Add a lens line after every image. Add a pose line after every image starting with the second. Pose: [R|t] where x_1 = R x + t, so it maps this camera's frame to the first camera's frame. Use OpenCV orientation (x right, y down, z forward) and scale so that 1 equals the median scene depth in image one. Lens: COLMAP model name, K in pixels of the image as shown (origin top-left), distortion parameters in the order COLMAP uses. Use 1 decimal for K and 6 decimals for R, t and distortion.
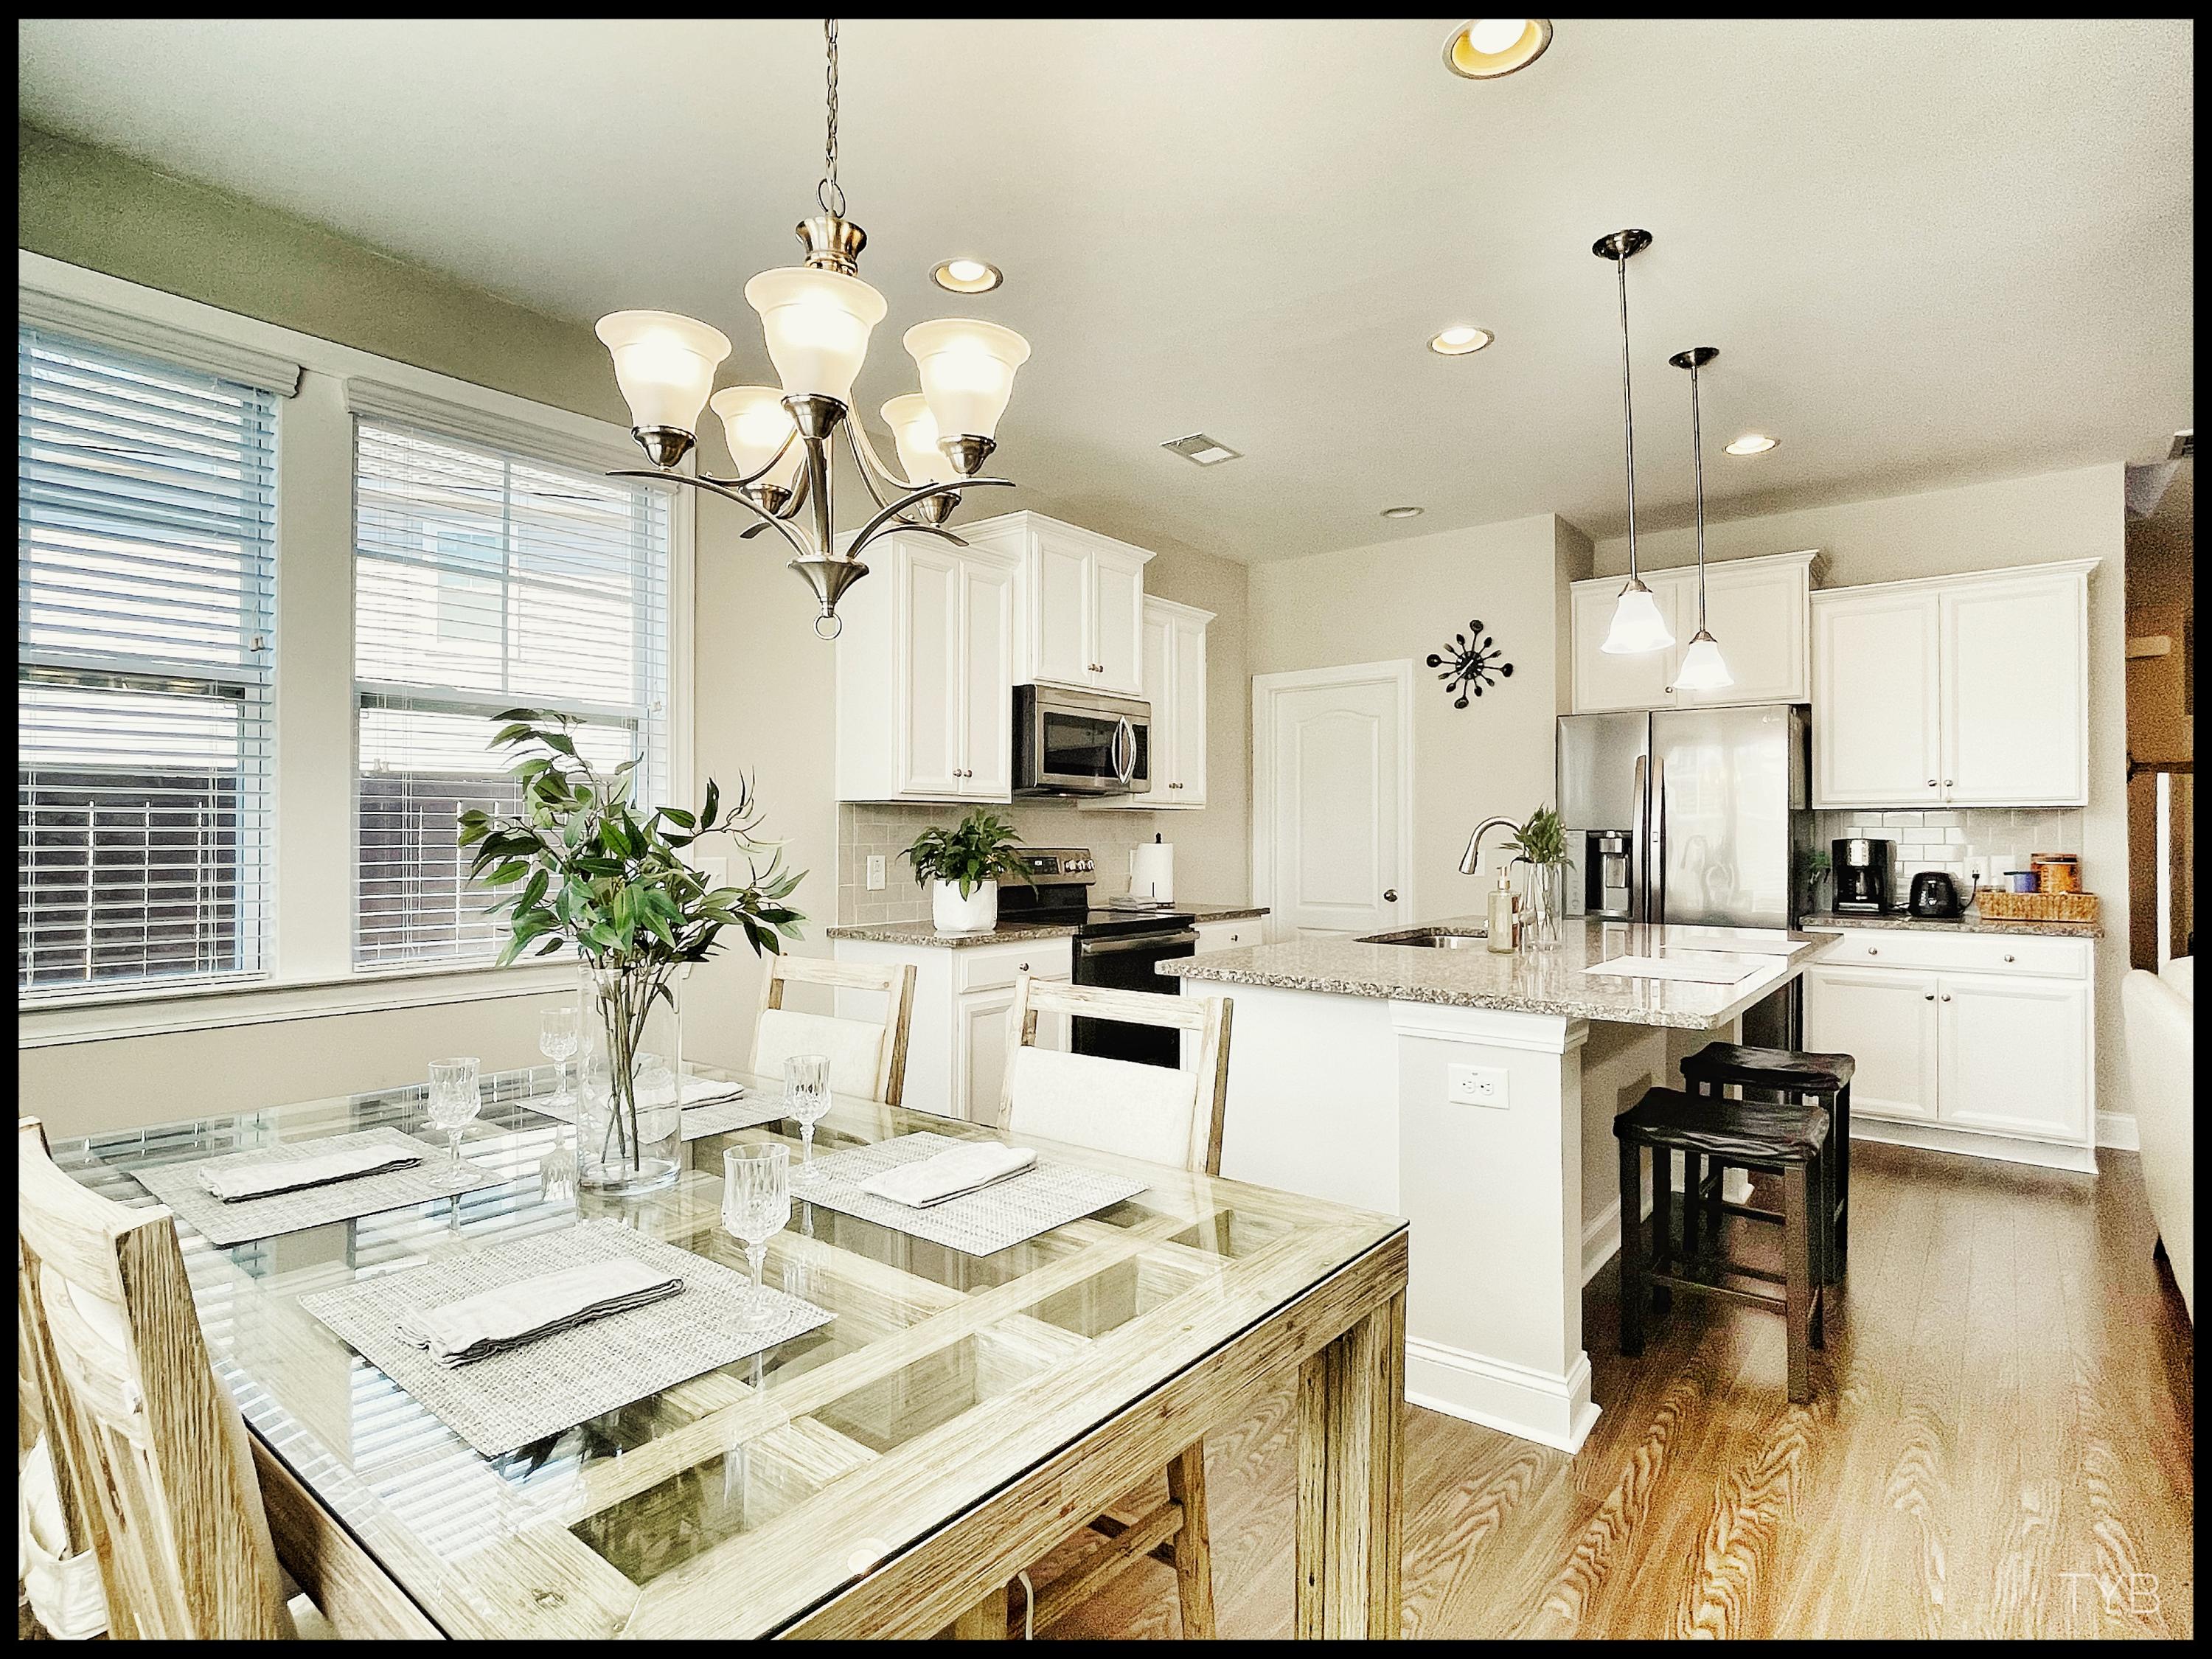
lens RADIAL K [[1107.1, 0, 1120.0], [0, 1107.1, 840.3], [0, 0, 1]] dist [-0.001069, -0.002172]
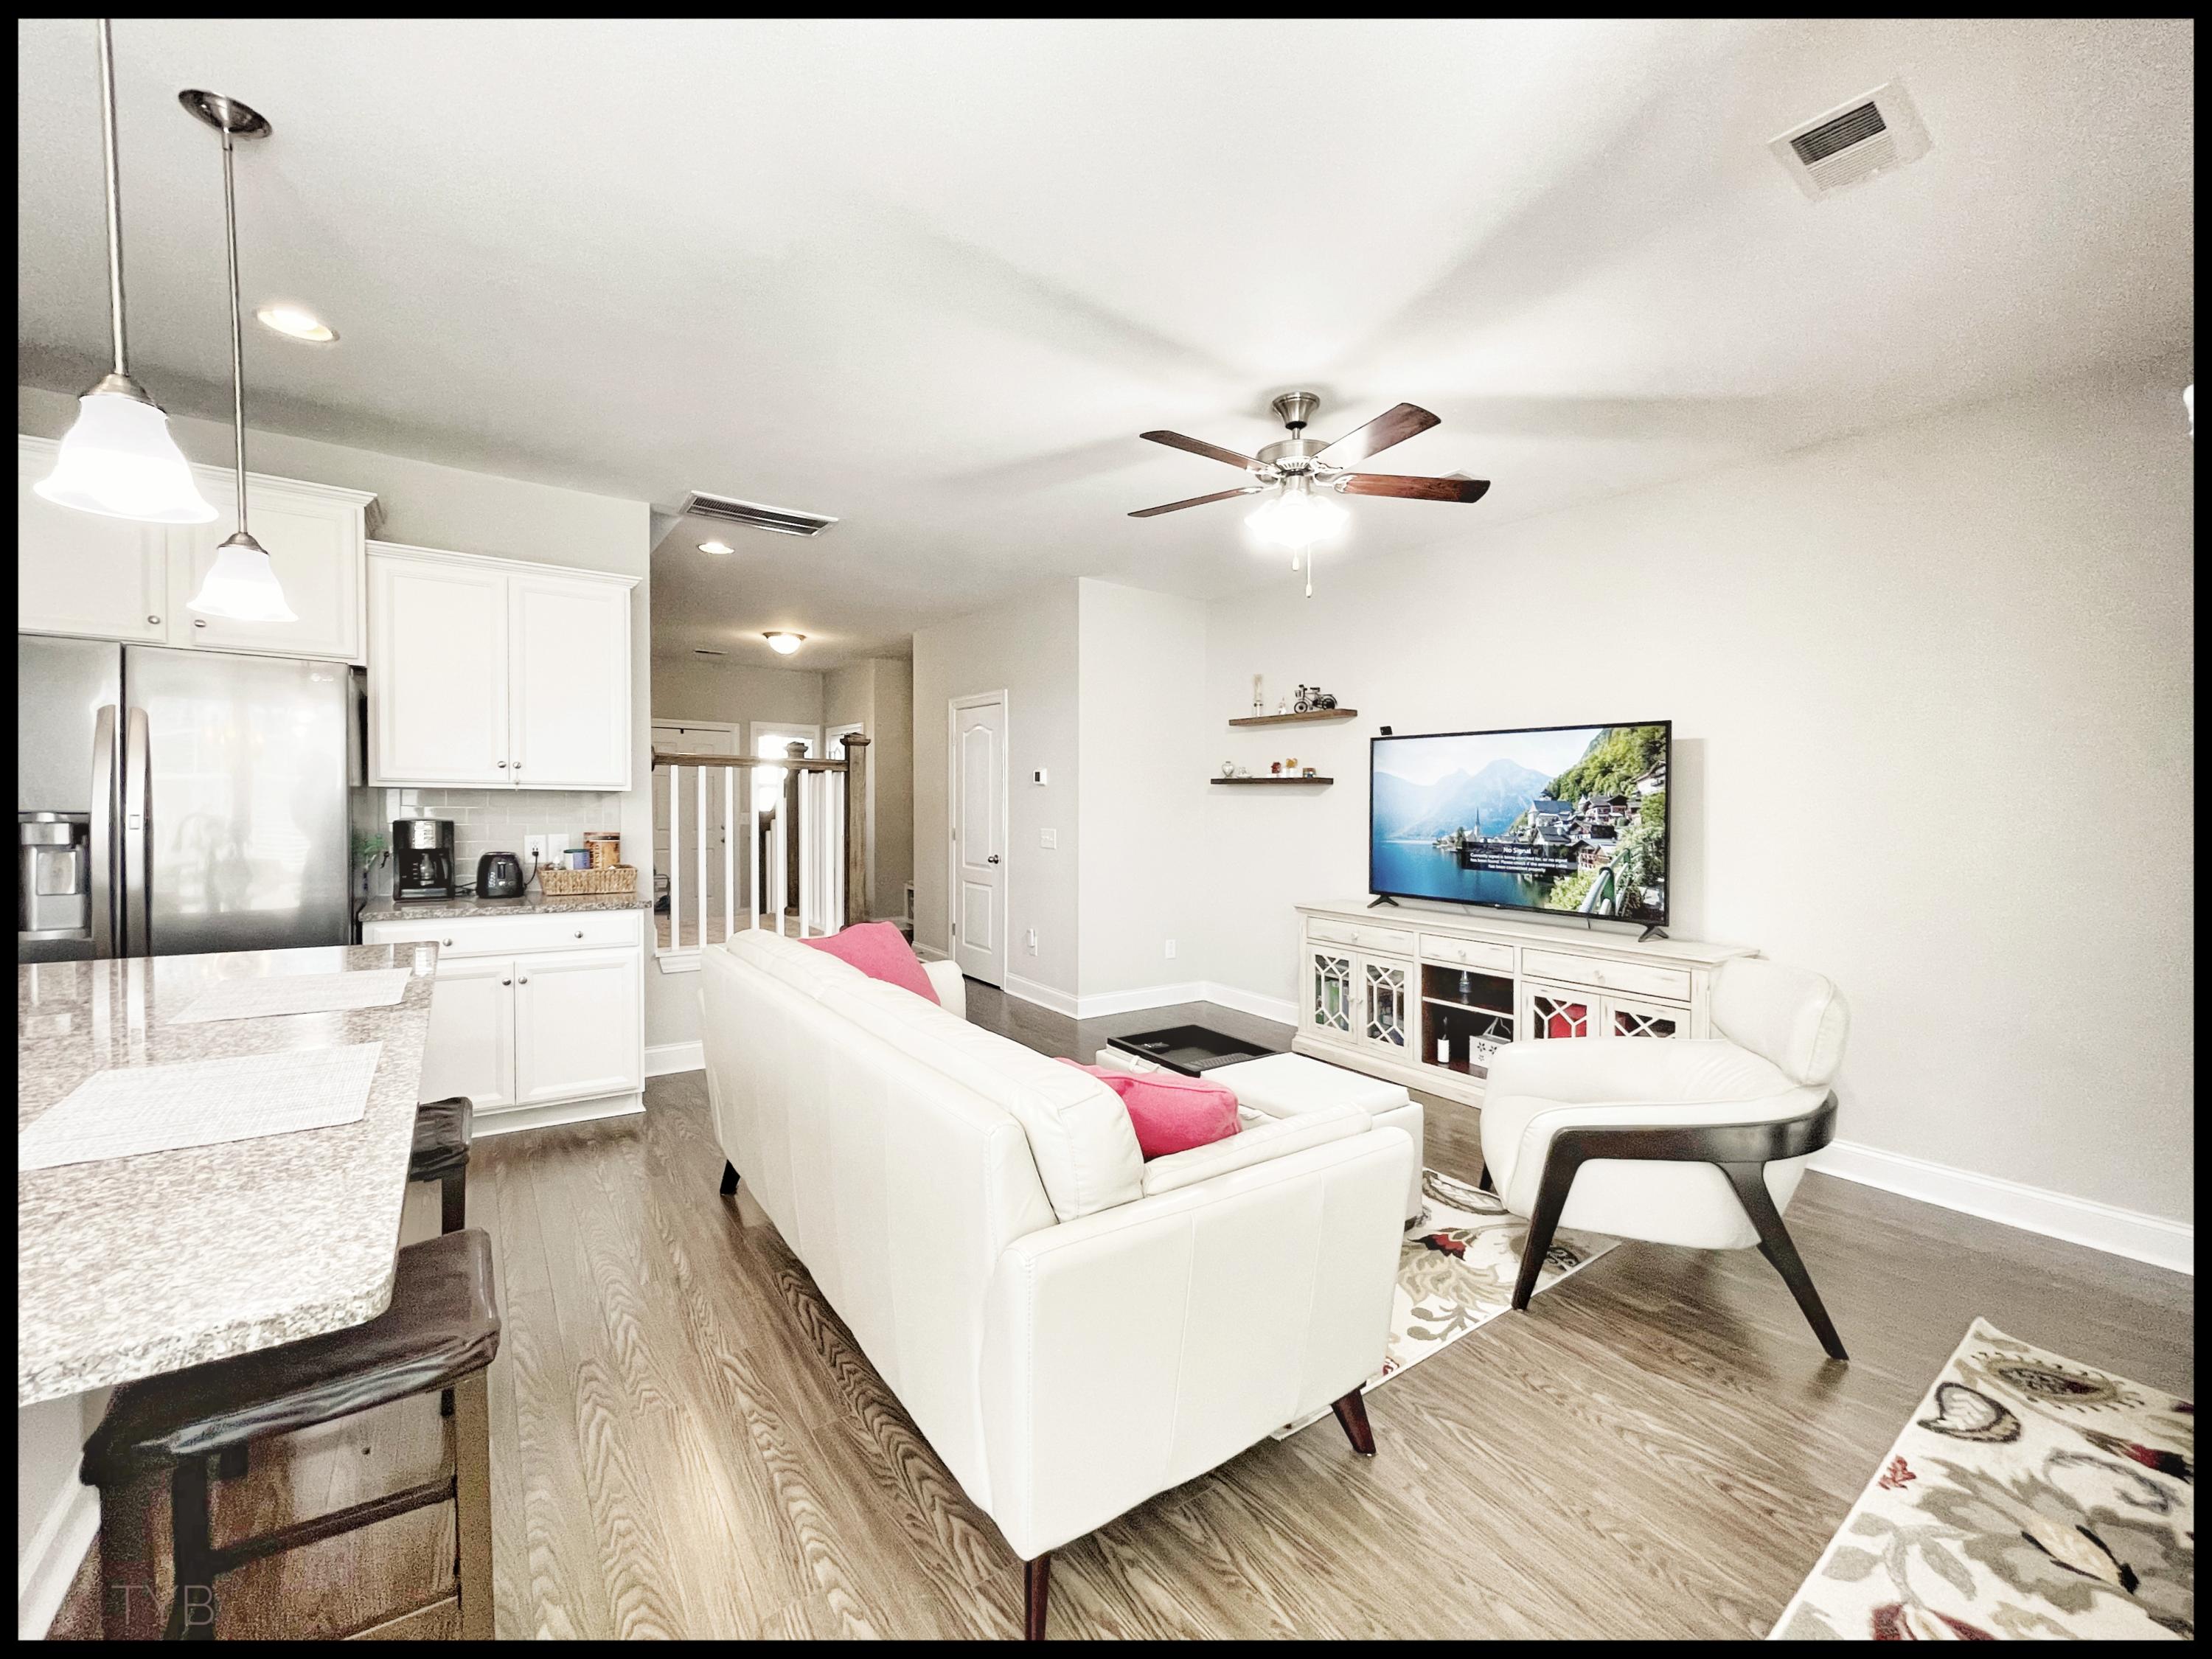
lens RADIAL K [[883.4, 0, 1119.5], [0, 883.4, 825.9], [0, 0, 1]] dist [-0.008517, 0.001187]
pose [[0.266810, -0.019177, 0.963558, 0.108835], [-0.015885, 0.999579, 0.024293, -0.024262], [-0.963618, -0.021788, 0.266393, 0.236605]]
